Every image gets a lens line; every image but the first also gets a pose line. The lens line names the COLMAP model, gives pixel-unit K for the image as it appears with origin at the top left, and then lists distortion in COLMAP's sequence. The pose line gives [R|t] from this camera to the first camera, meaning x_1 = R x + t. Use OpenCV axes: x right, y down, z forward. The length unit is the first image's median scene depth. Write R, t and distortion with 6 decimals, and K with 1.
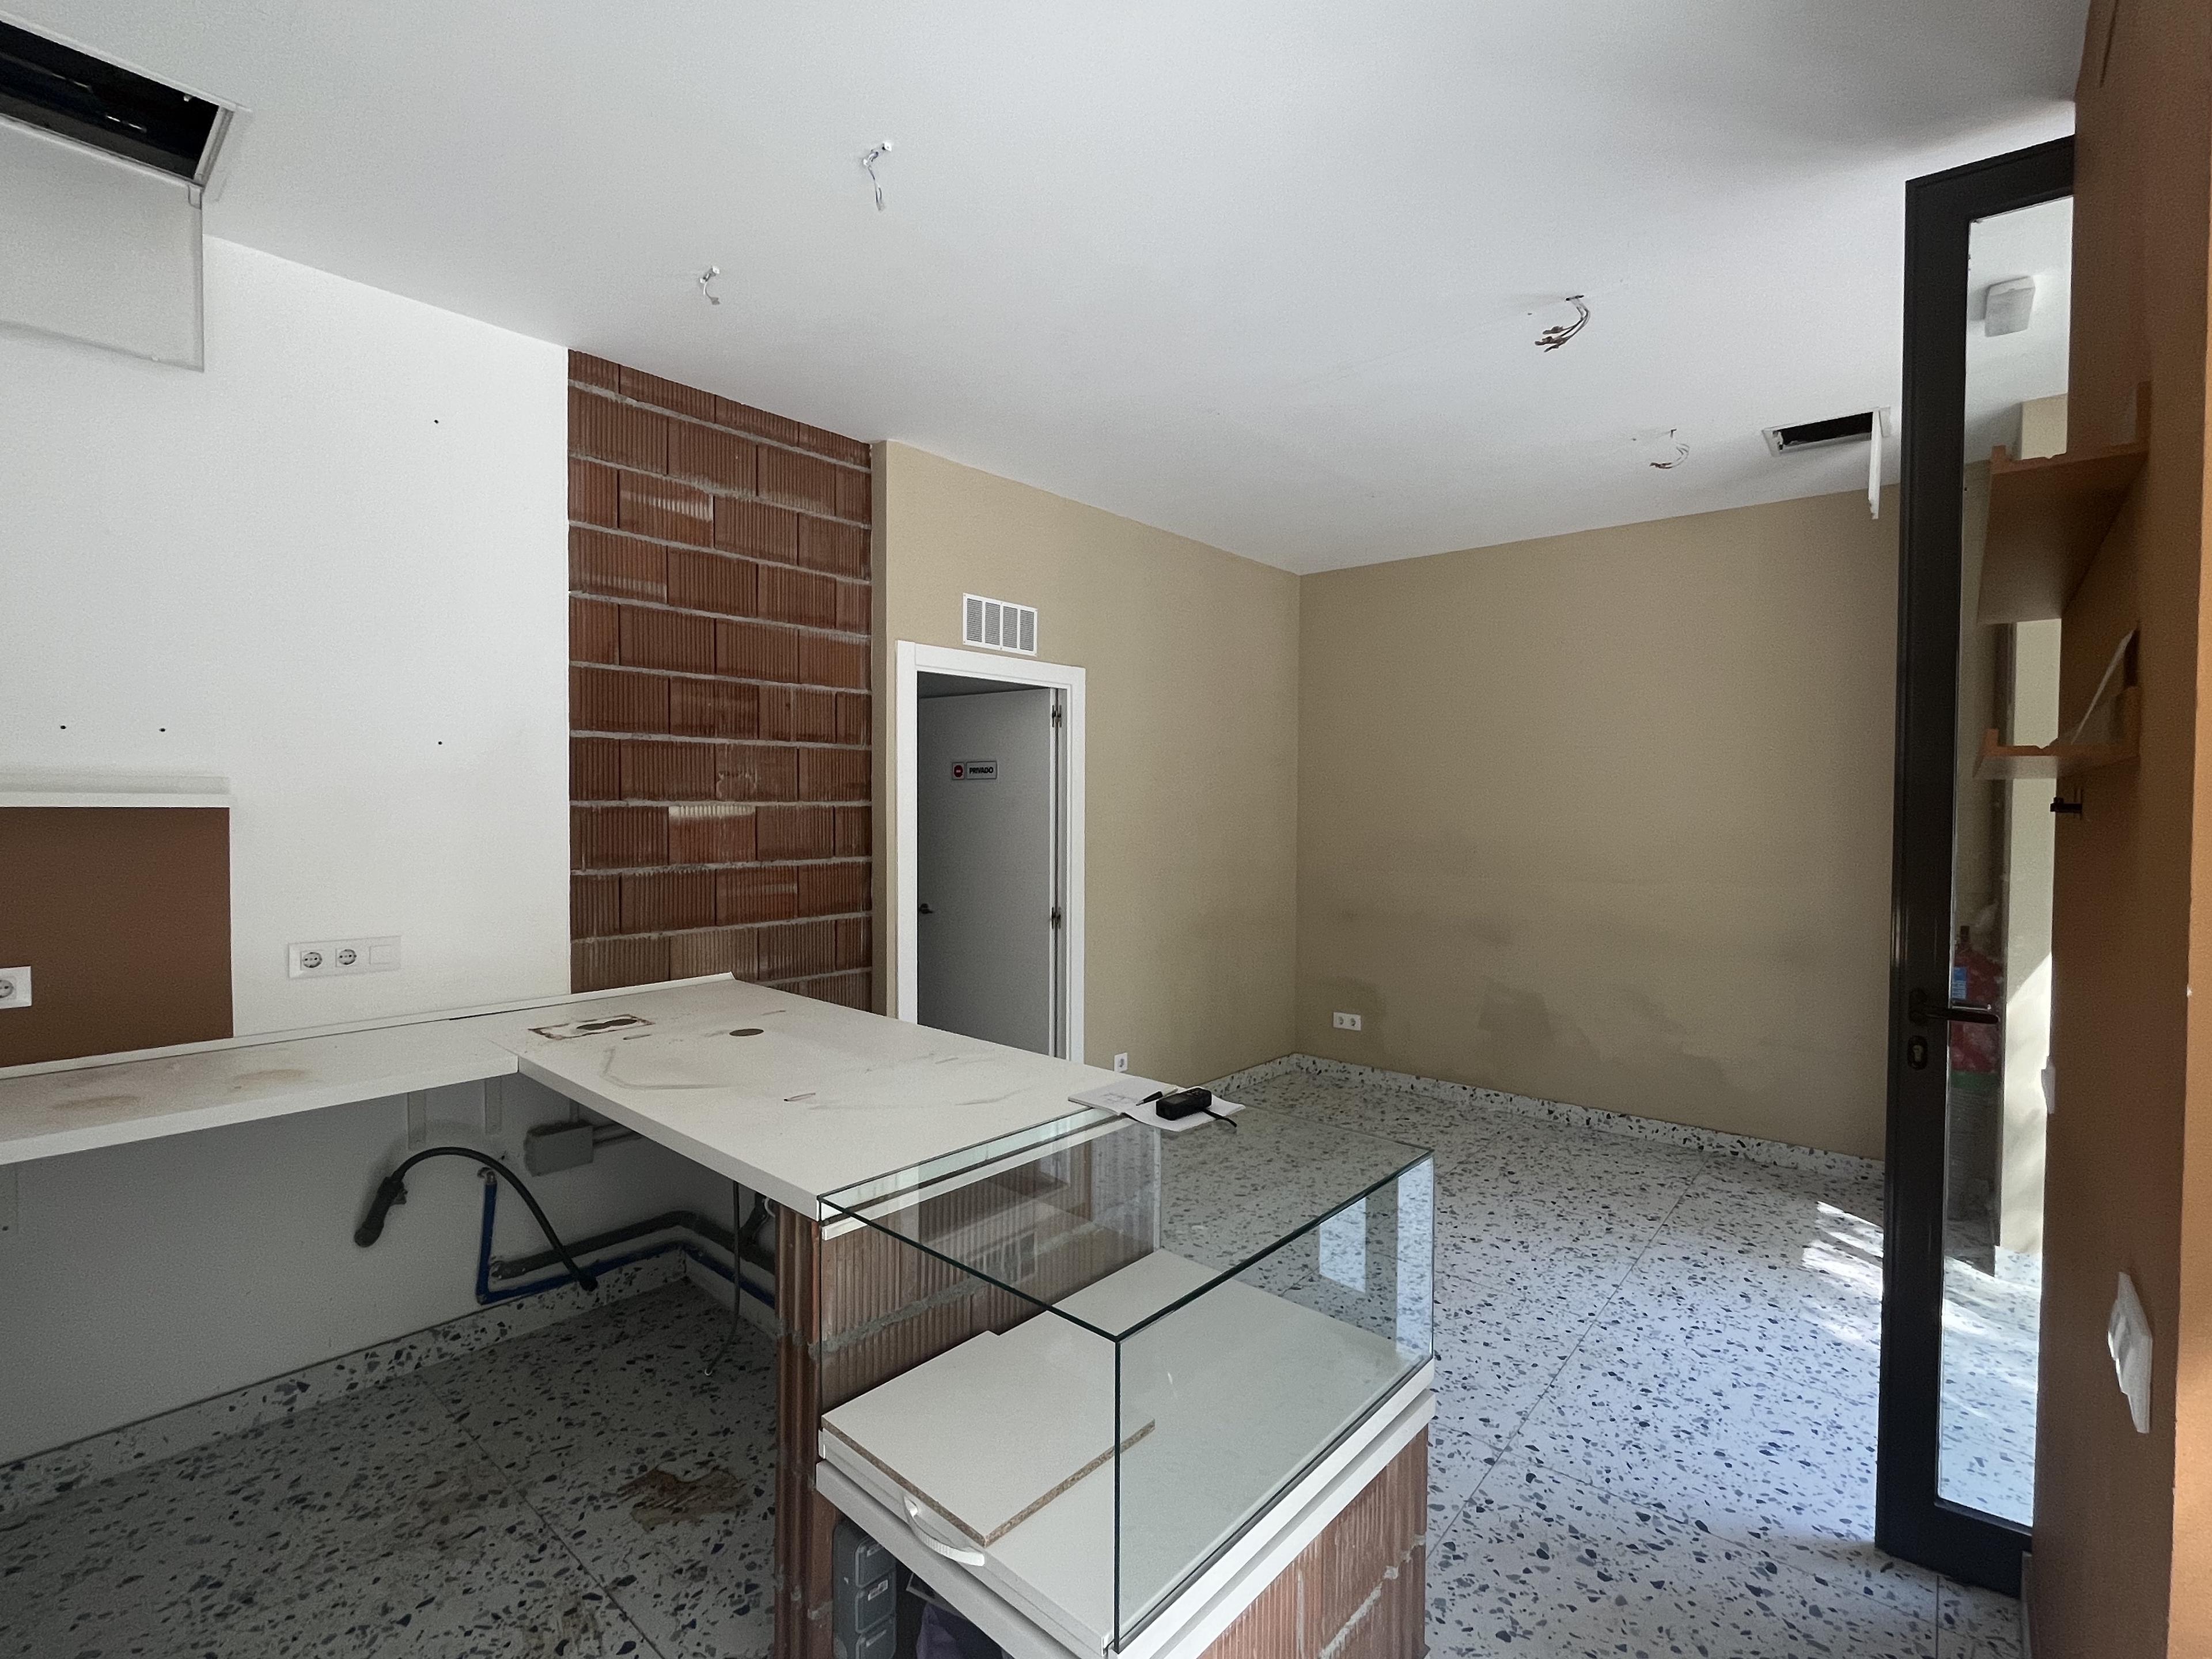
lens RADIAL K [[1008.8, 0, 1101.6], [0, 1008.8, 827.9], [0, 0, 1]] dist [-0.003189, -0.000562]
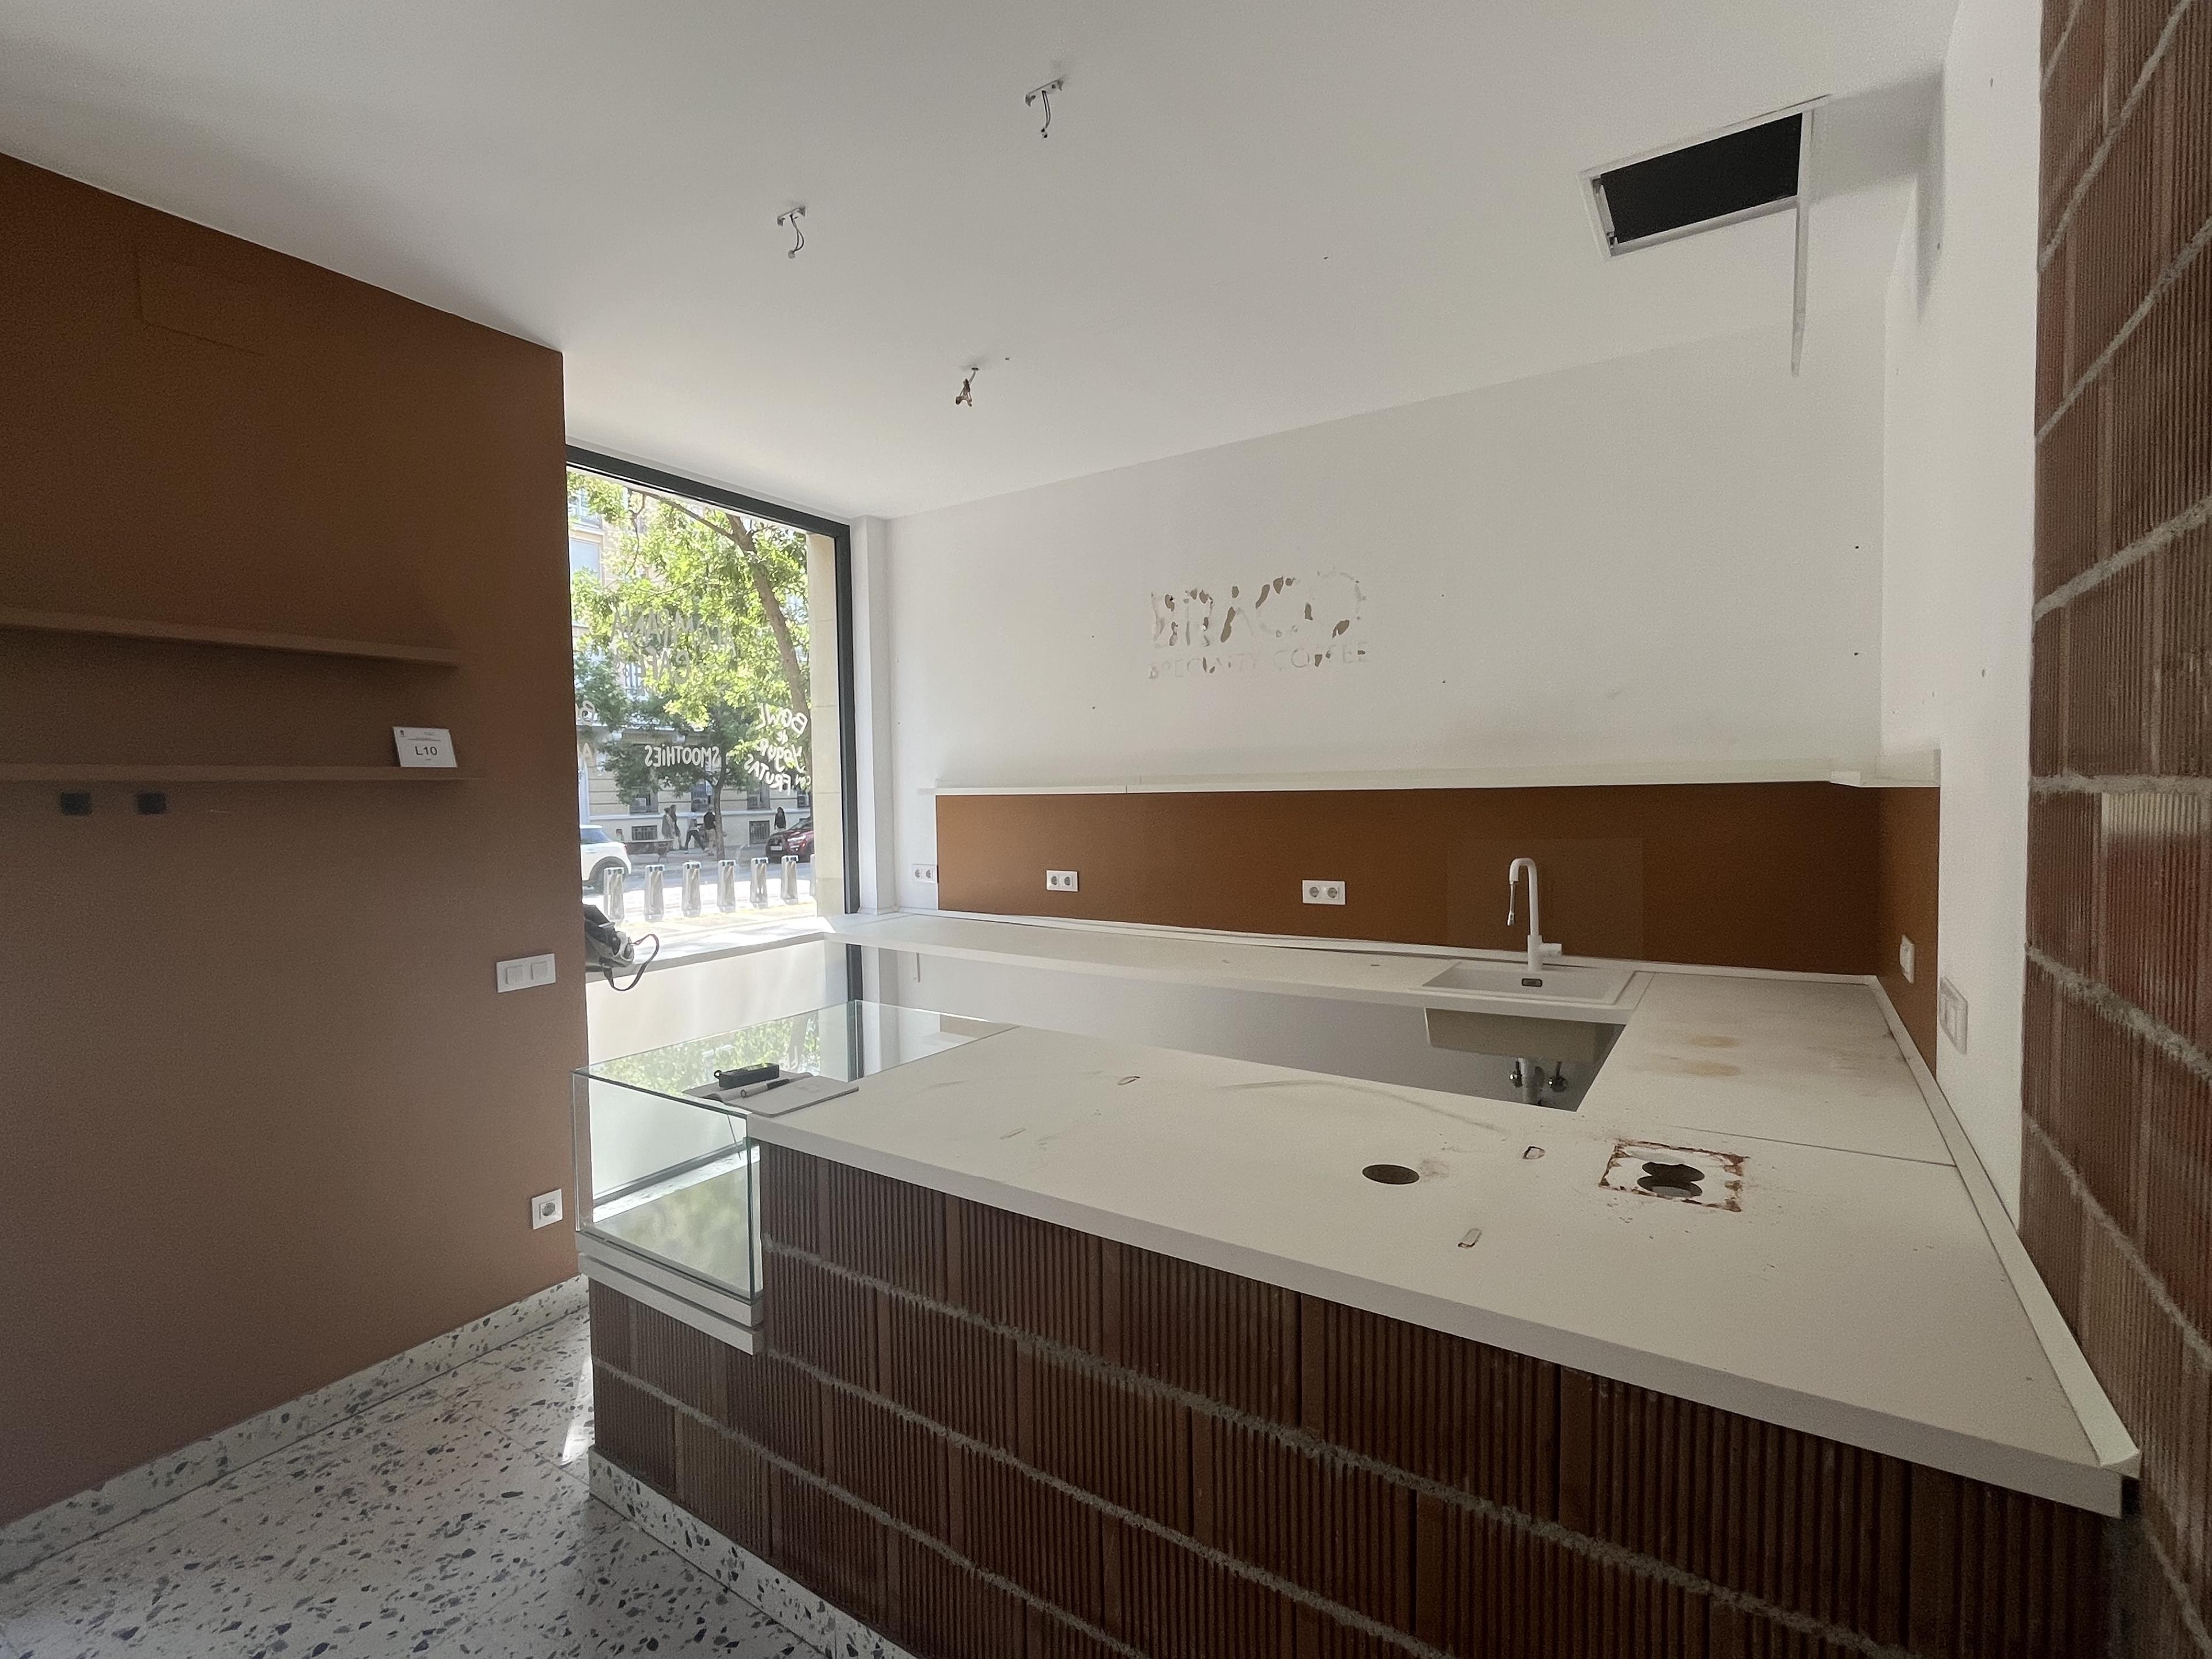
lens RADIAL K [[1008.8, 0, 1100.1], [0, 1008.8, 826.8], [0, 0, 1]] dist [-0.003189, -0.000562]
pose [[-0.988665, 0.017057, -0.149165, -0.089691], [0.007775, 0.998009, 0.062589, -0.037353], [0.149936, 0.060720, -0.986829, 1.427698]]
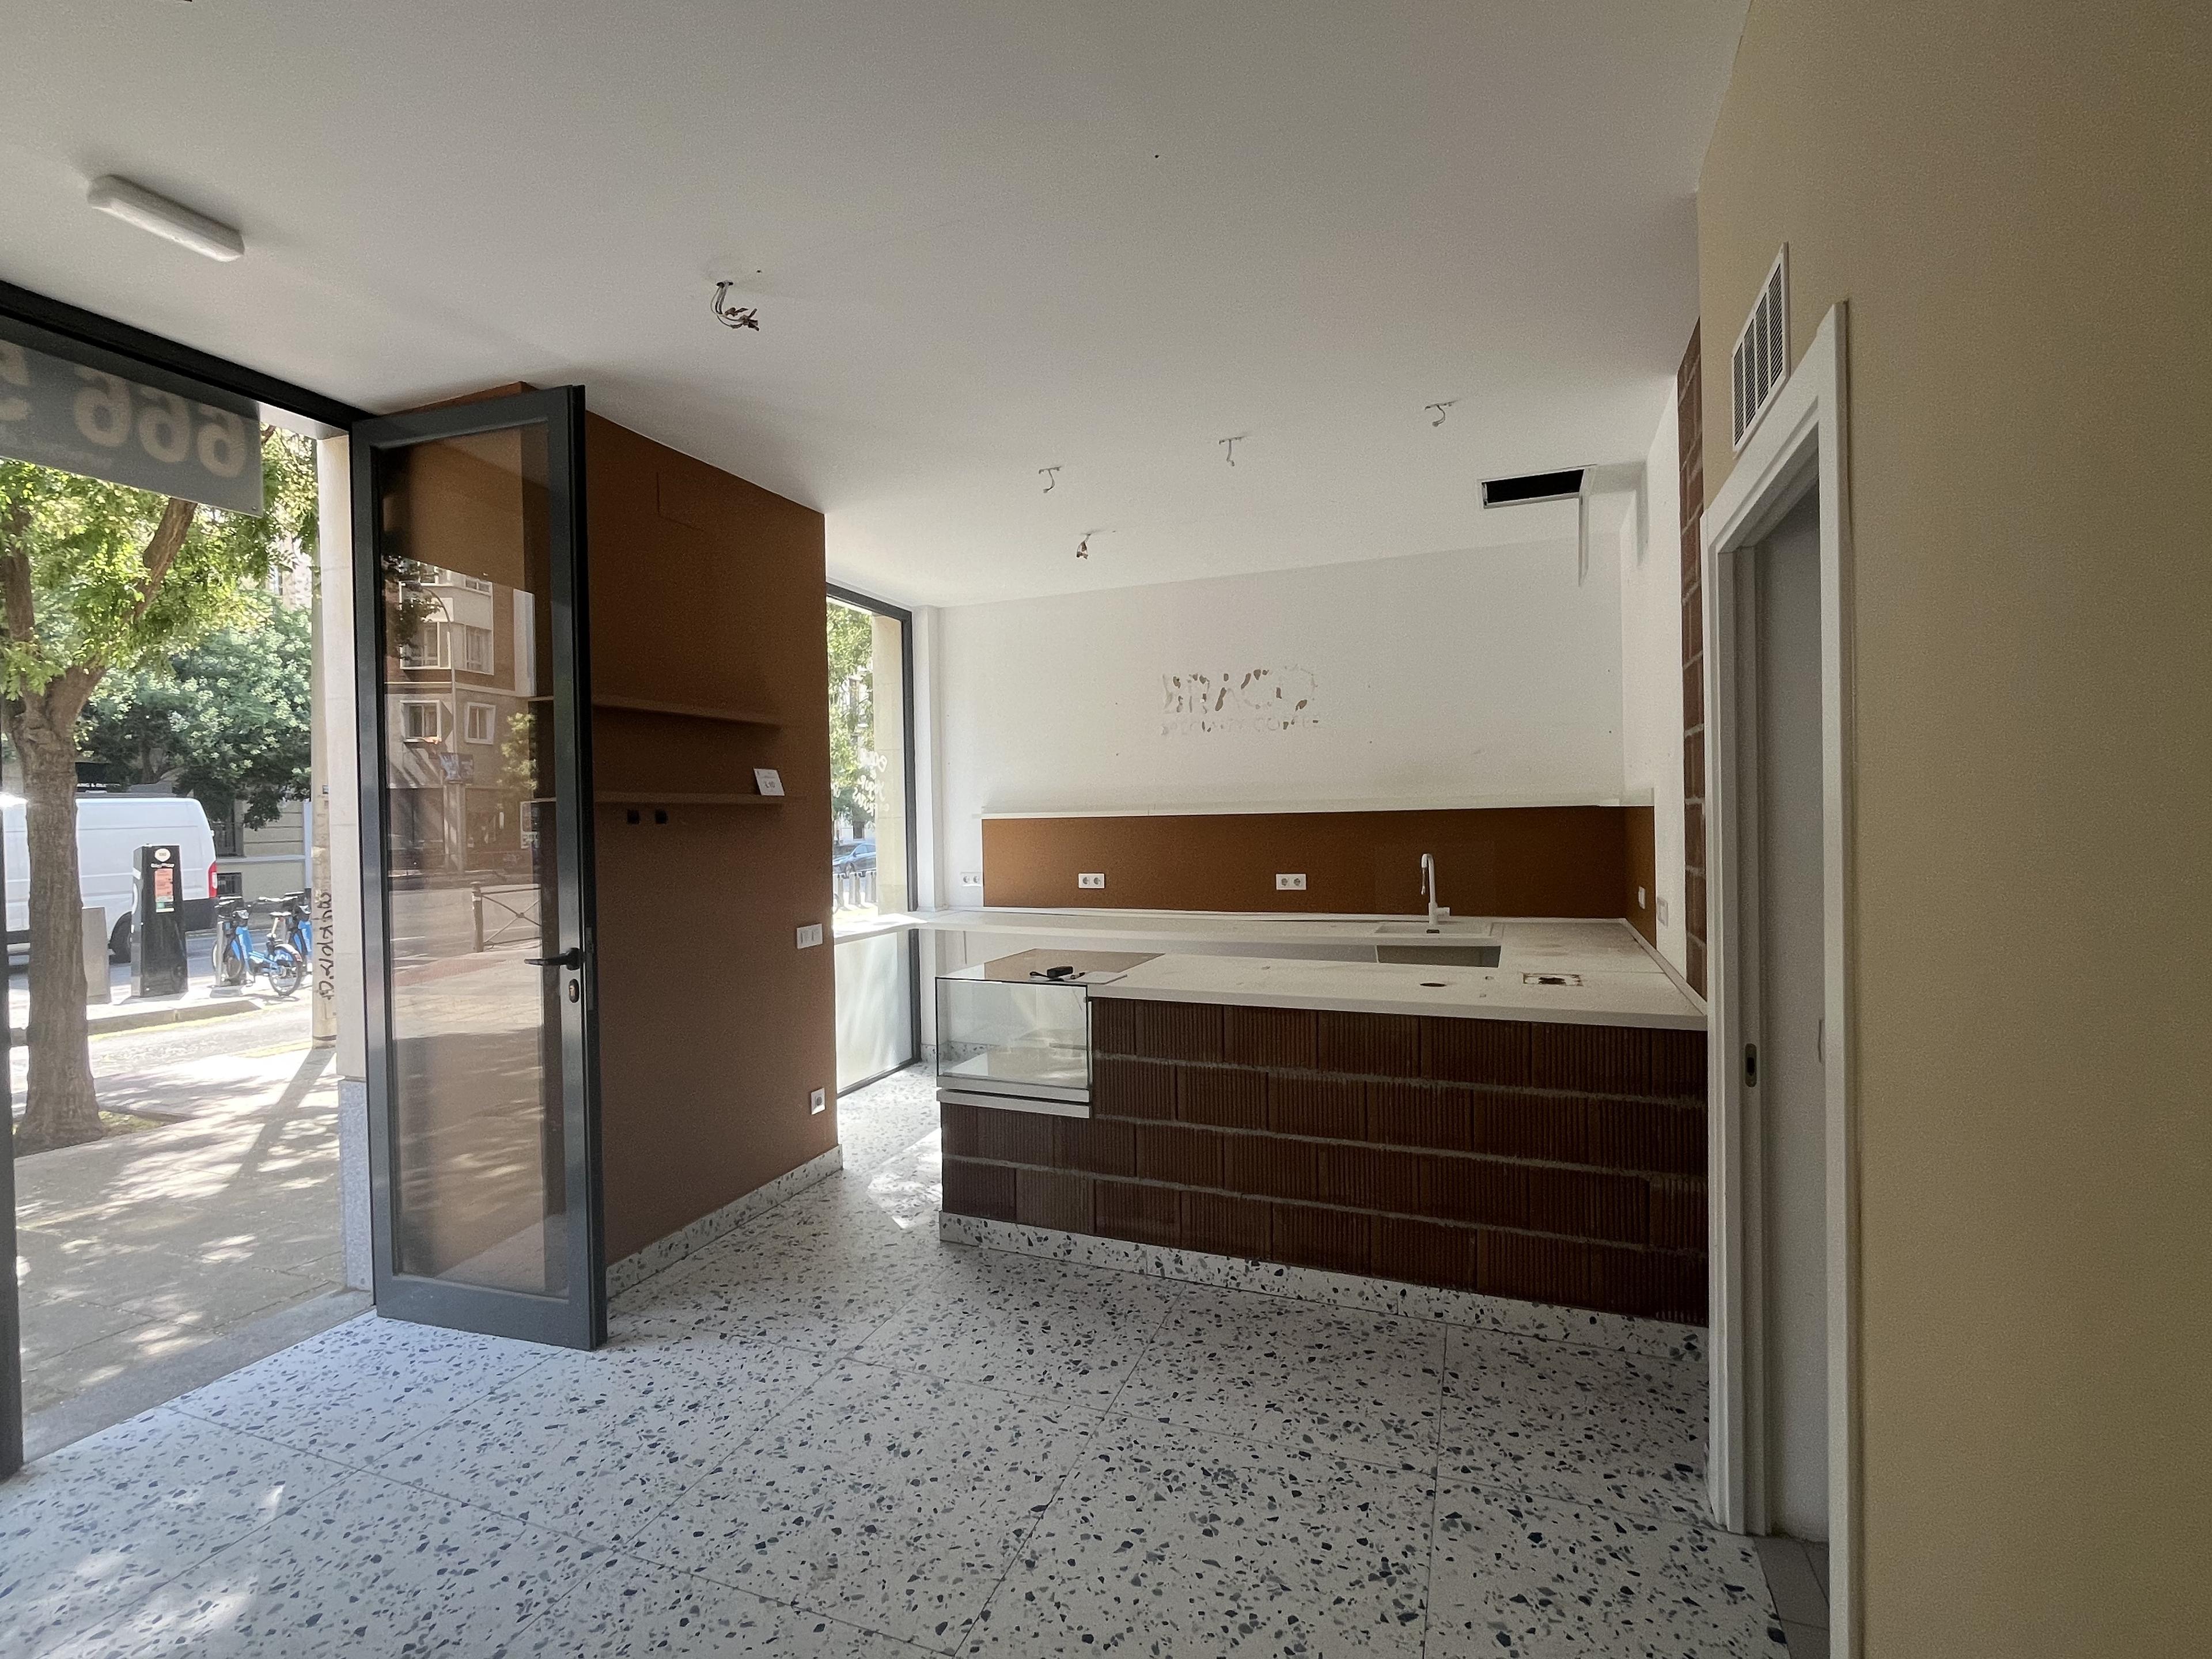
lens RADIAL K [[1008.8, 0, 1101.2], [0, 1008.8, 829.1], [0, 0, 1]] dist [-0.003189, -0.000562]
pose [[-0.942297, 0.016683, -0.334361, 0.429224], [0.005991, 0.999438, 0.032983, -0.035760], [0.334724, 0.029077, -0.941868, 1.892863]]
